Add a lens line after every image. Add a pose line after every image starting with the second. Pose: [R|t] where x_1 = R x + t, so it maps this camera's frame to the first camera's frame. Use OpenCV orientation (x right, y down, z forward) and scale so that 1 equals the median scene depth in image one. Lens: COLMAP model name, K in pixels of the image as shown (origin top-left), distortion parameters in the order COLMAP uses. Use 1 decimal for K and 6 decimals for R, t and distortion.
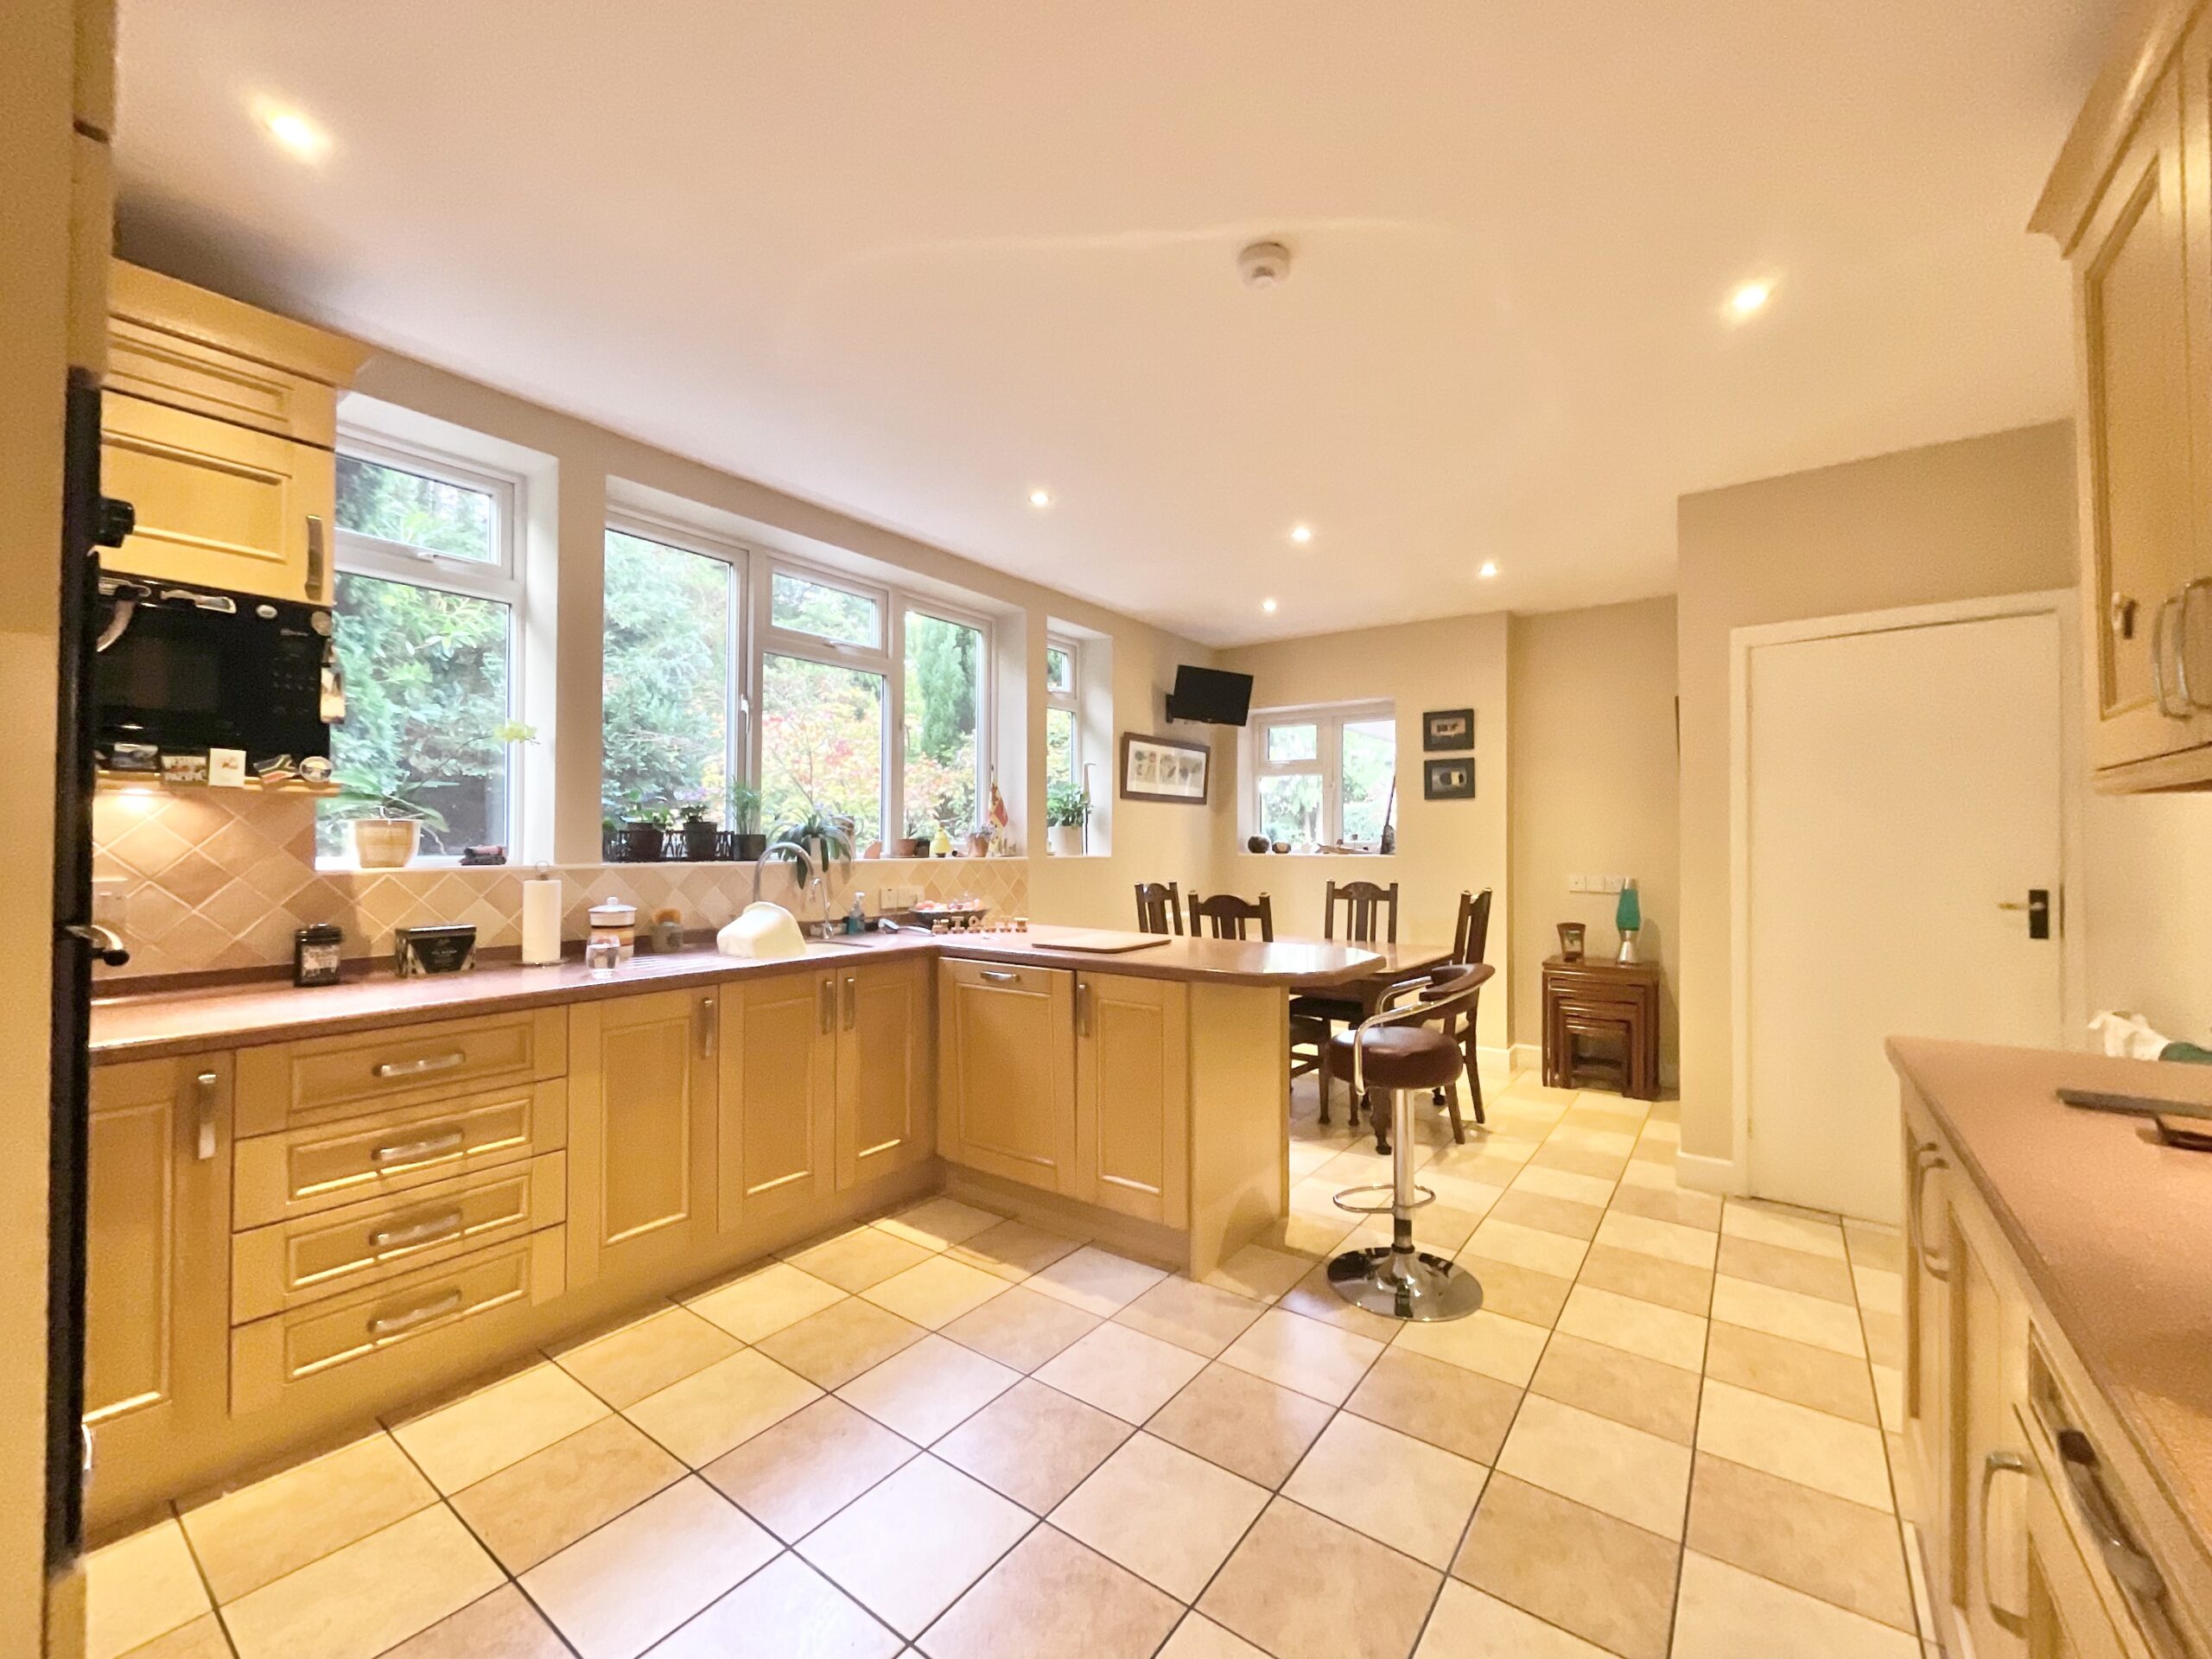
lens RADIAL K [[902.8, 0, 1107.4], [0, 902.8, 829.2], [0, 0, 1]] dist [0.003200, 0.000475]
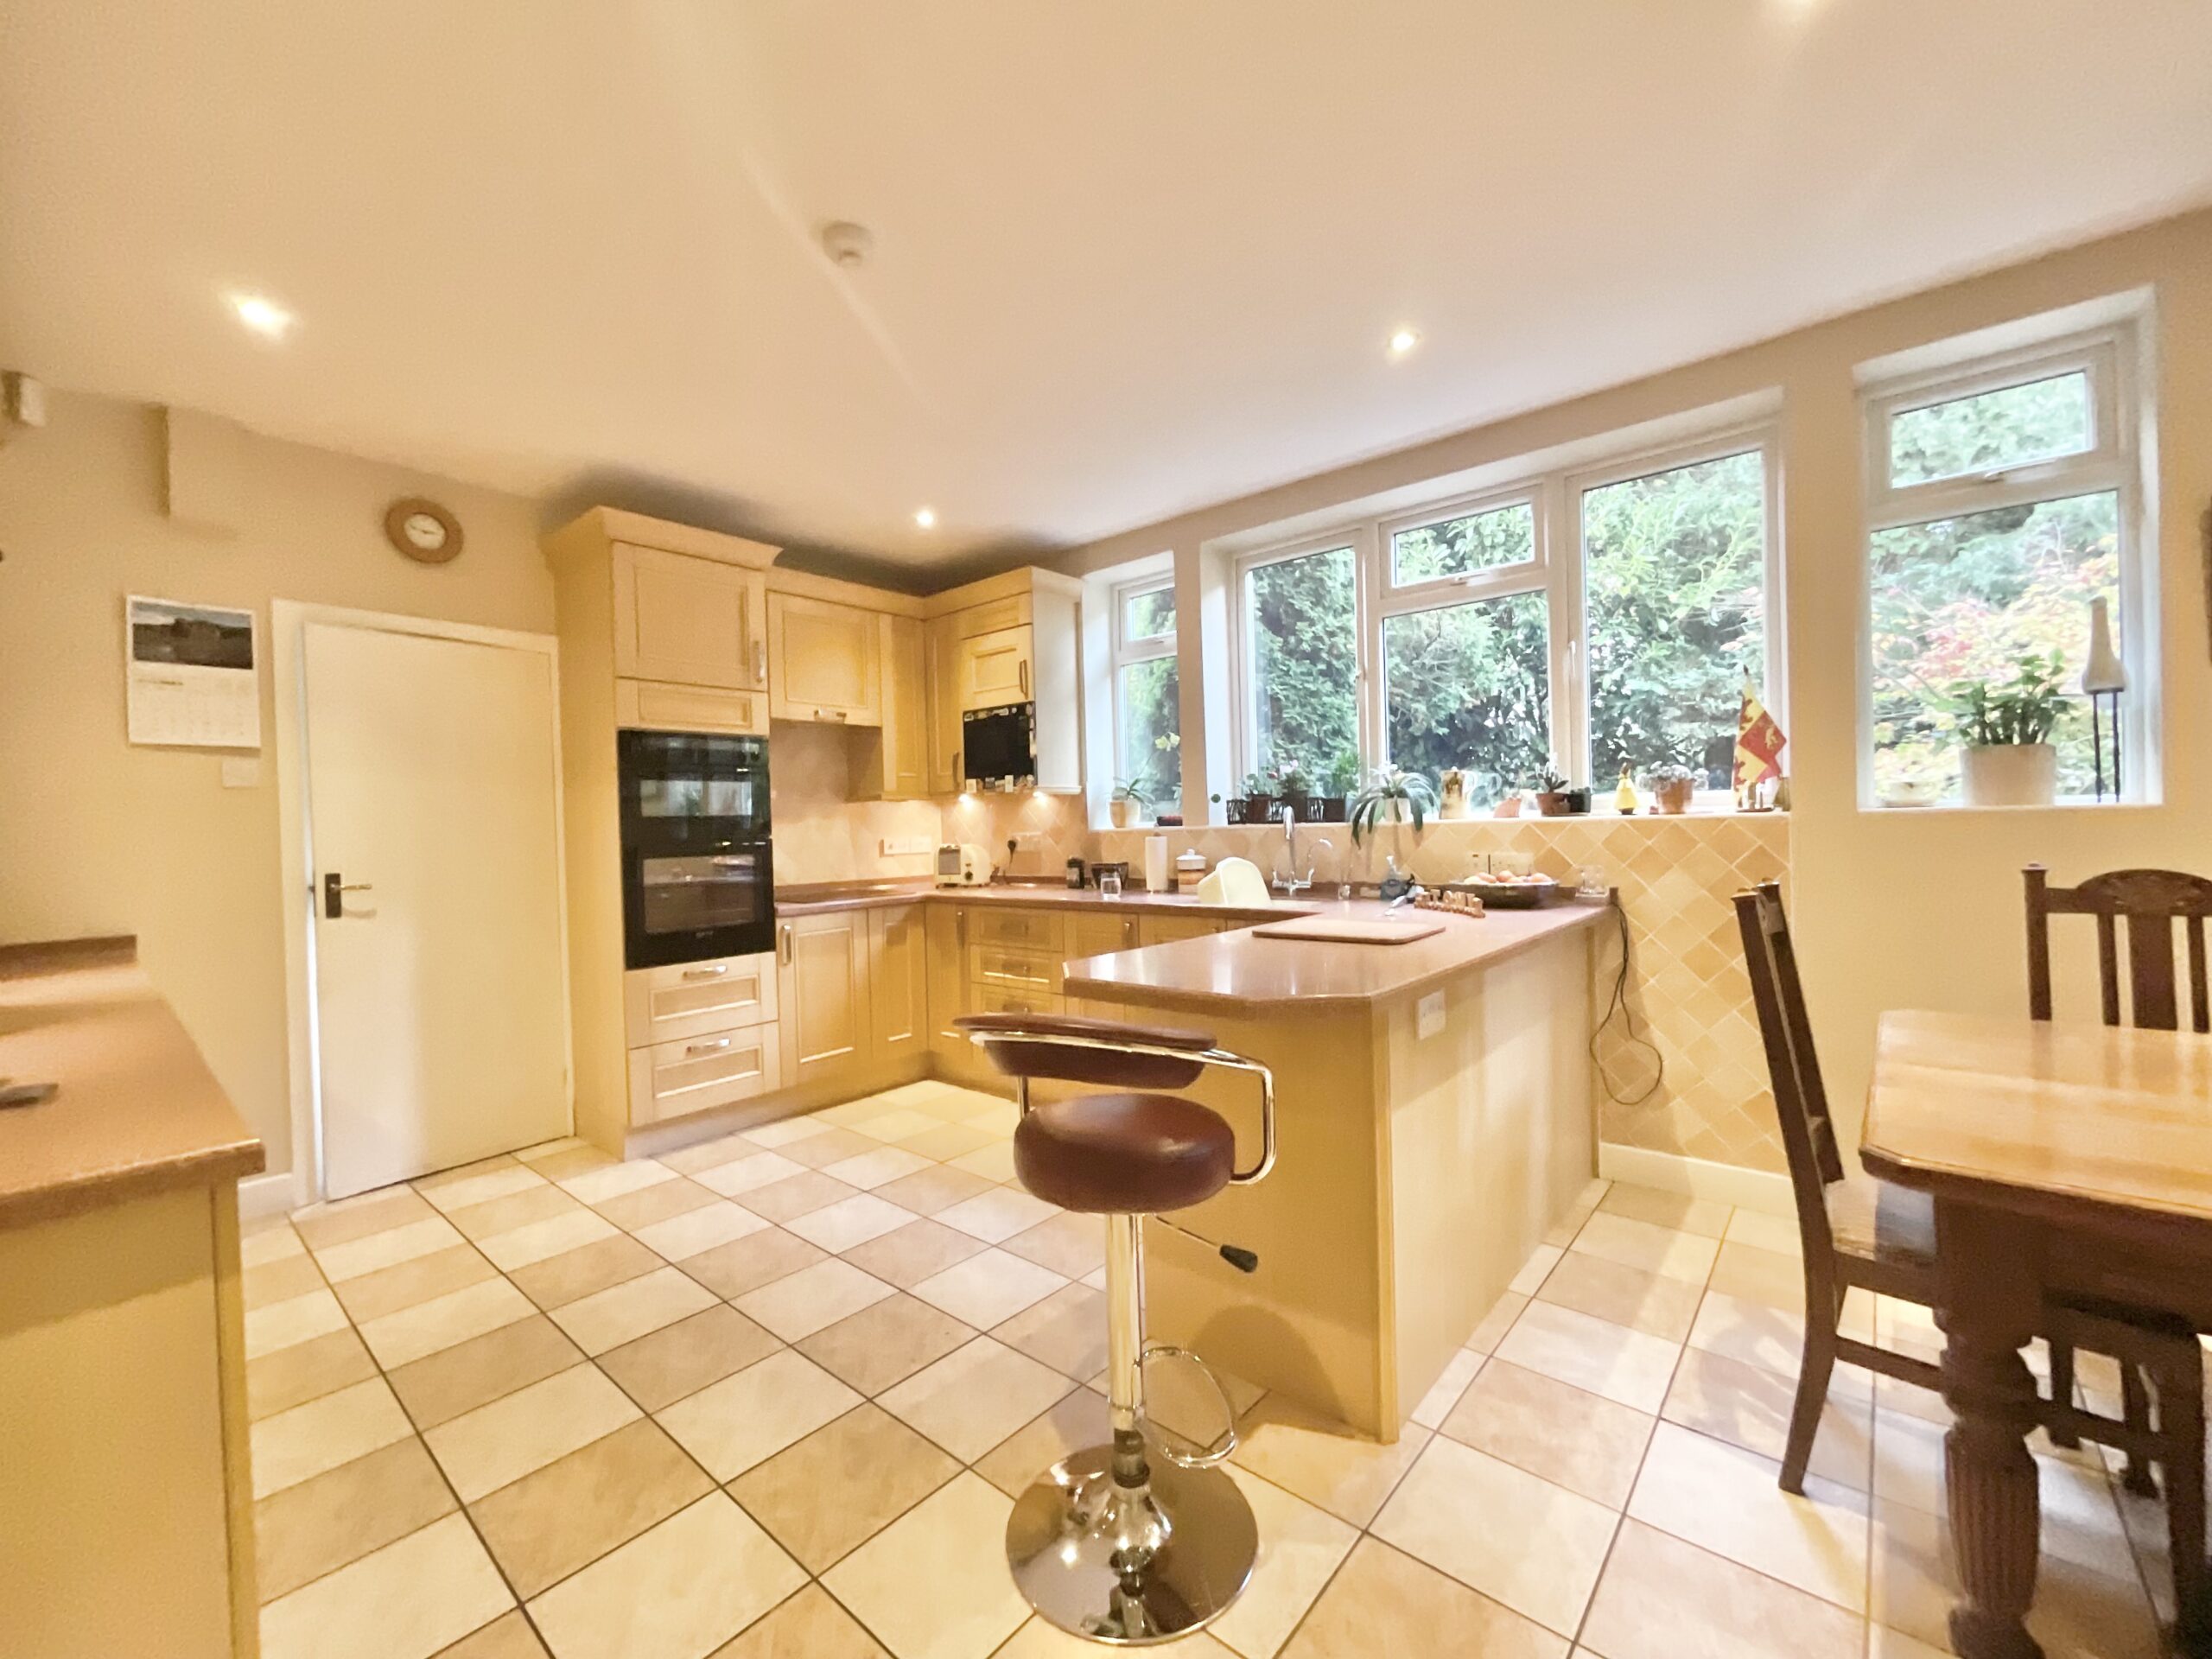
lens RADIAL K [[902.8, 0, 1109.9], [0, 902.8, 841.0], [0, 0, 1]] dist [0.003200, 0.000475]
pose [[-0.080377, 0.016037, -0.996636, 0.481498], [0.042135, 0.999031, 0.012677, 0.021325], [0.995874, -0.040975, -0.080975, 0.554054]]
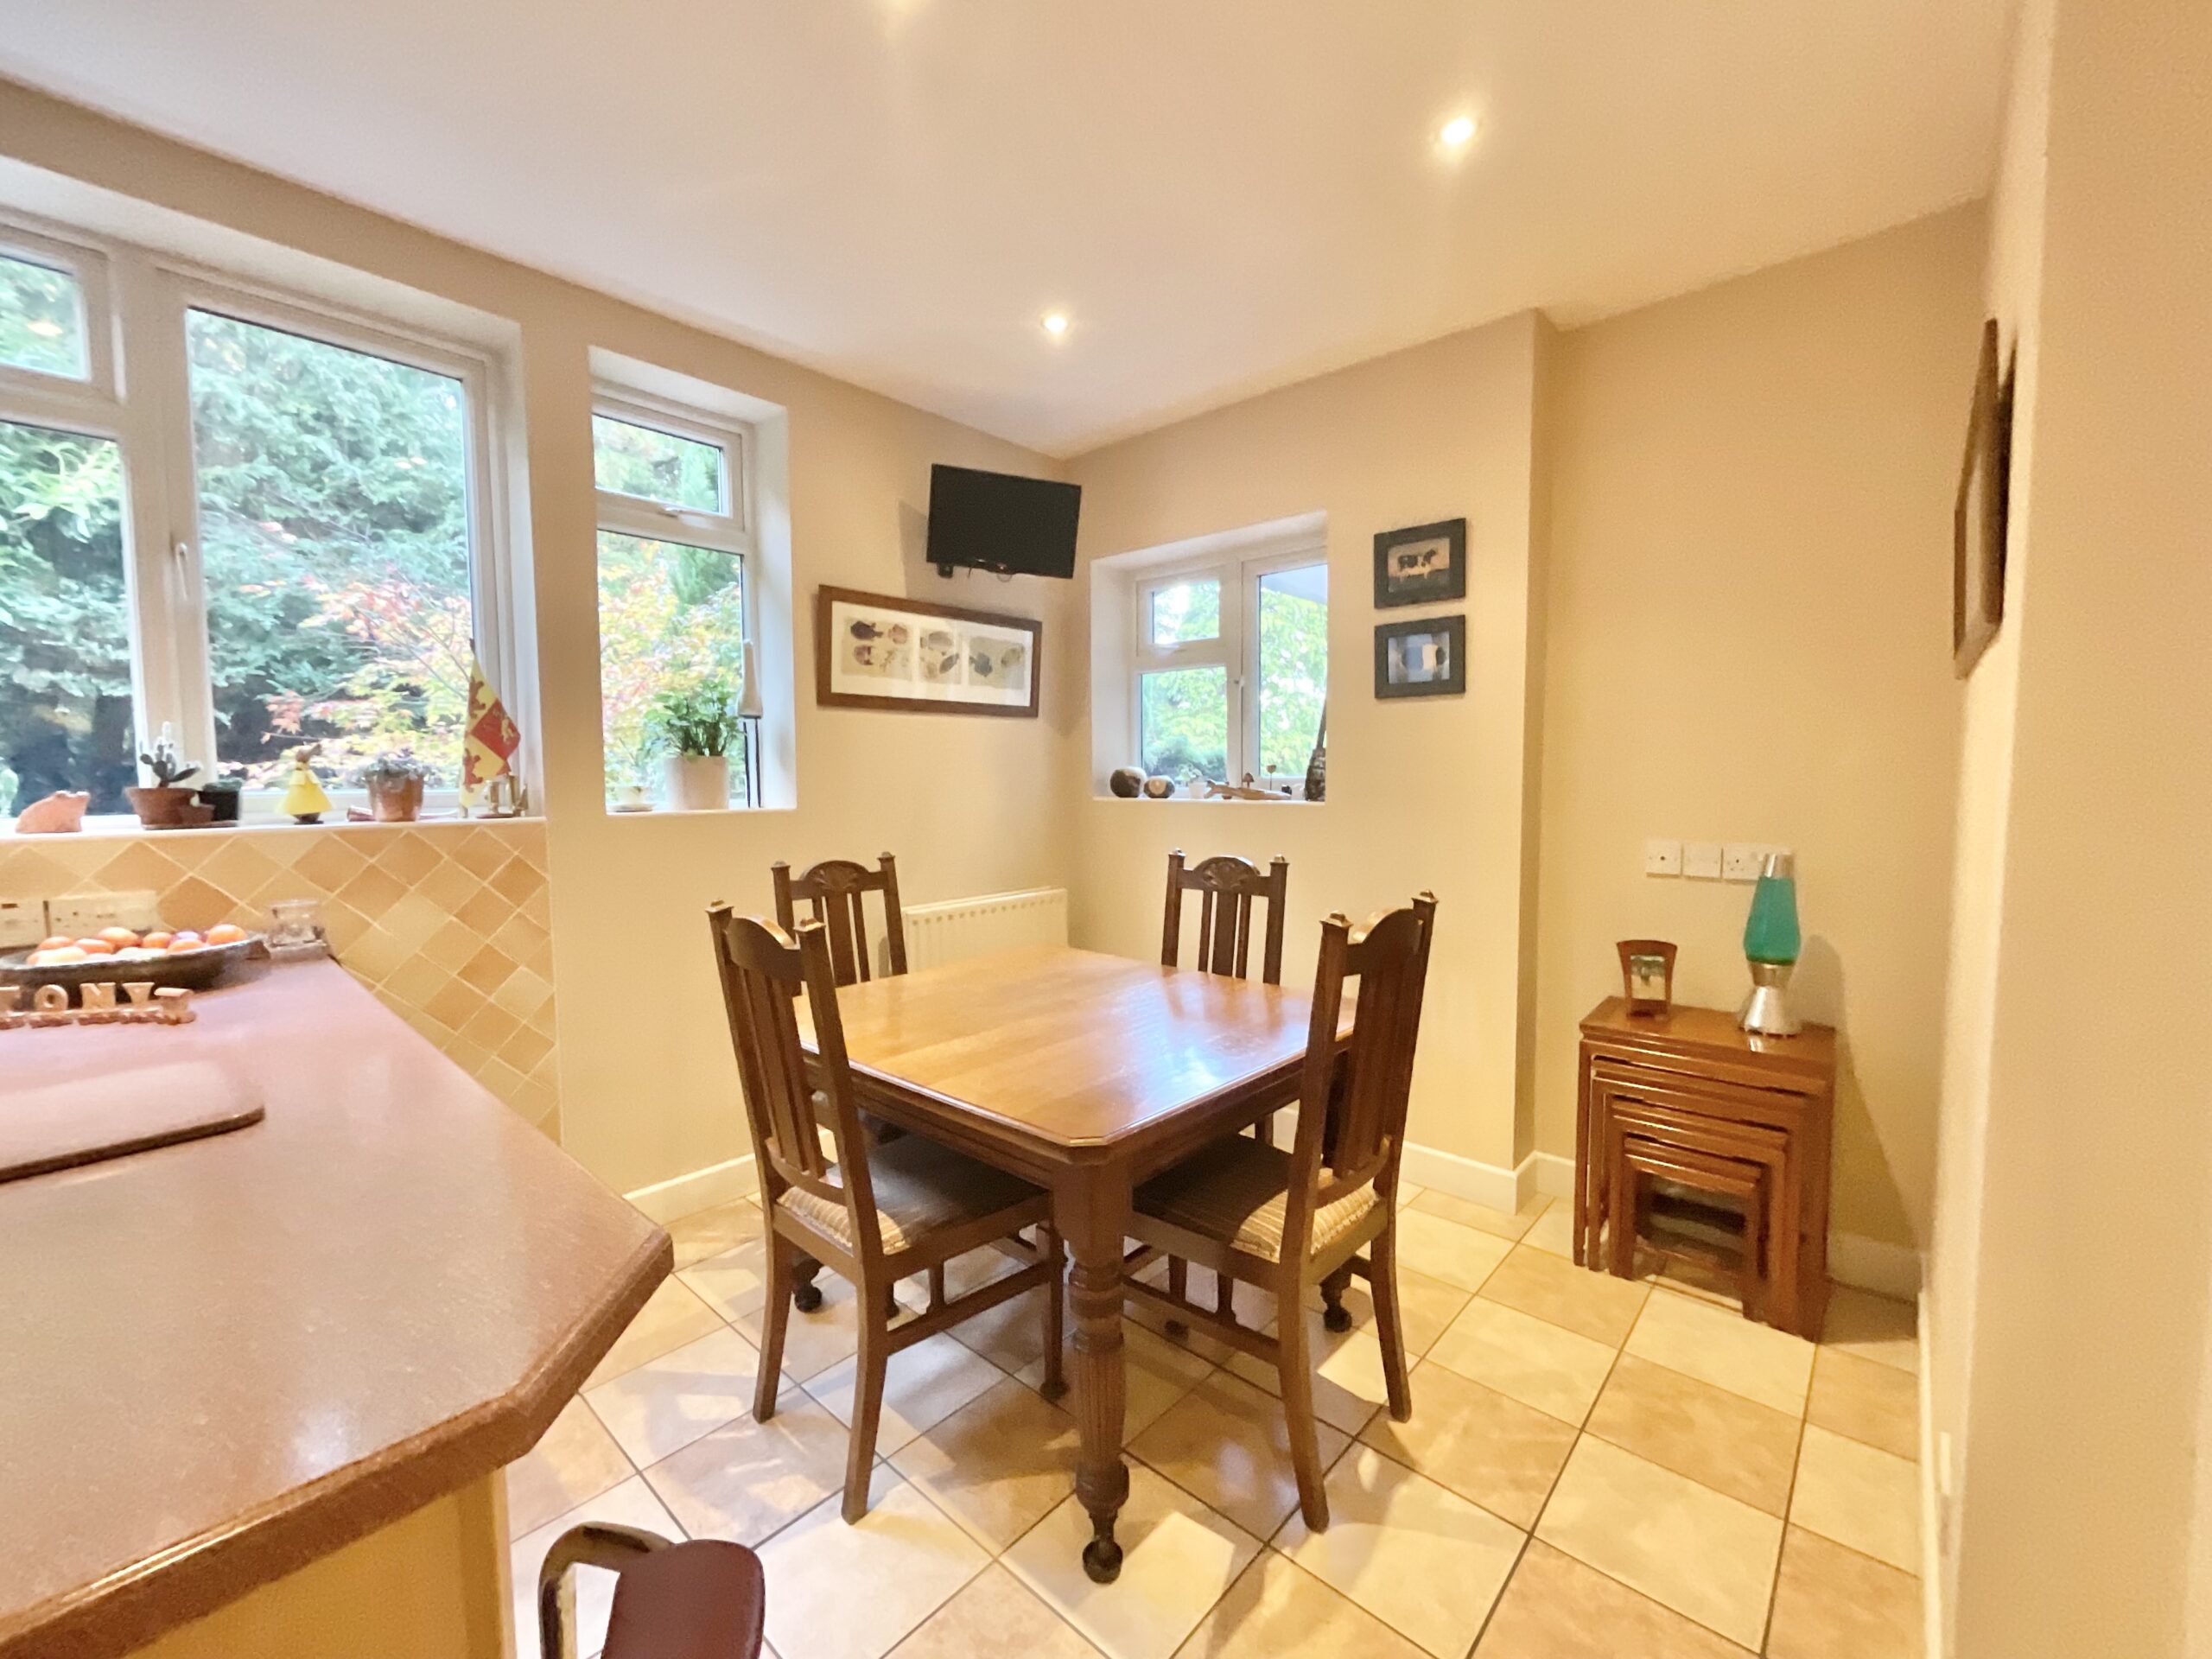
lens RADIAL K [[902.8, 0, 1103.1], [0, 902.8, 830.5], [0, 0, 1]] dist [0.003200, 0.000475]
pose [[0.994913, -0.002408, -0.100712, 0.259009], [0.010577, 0.996686, 0.080651, -0.000120], [0.100184, -0.081306, 0.991641, 0.469775]]
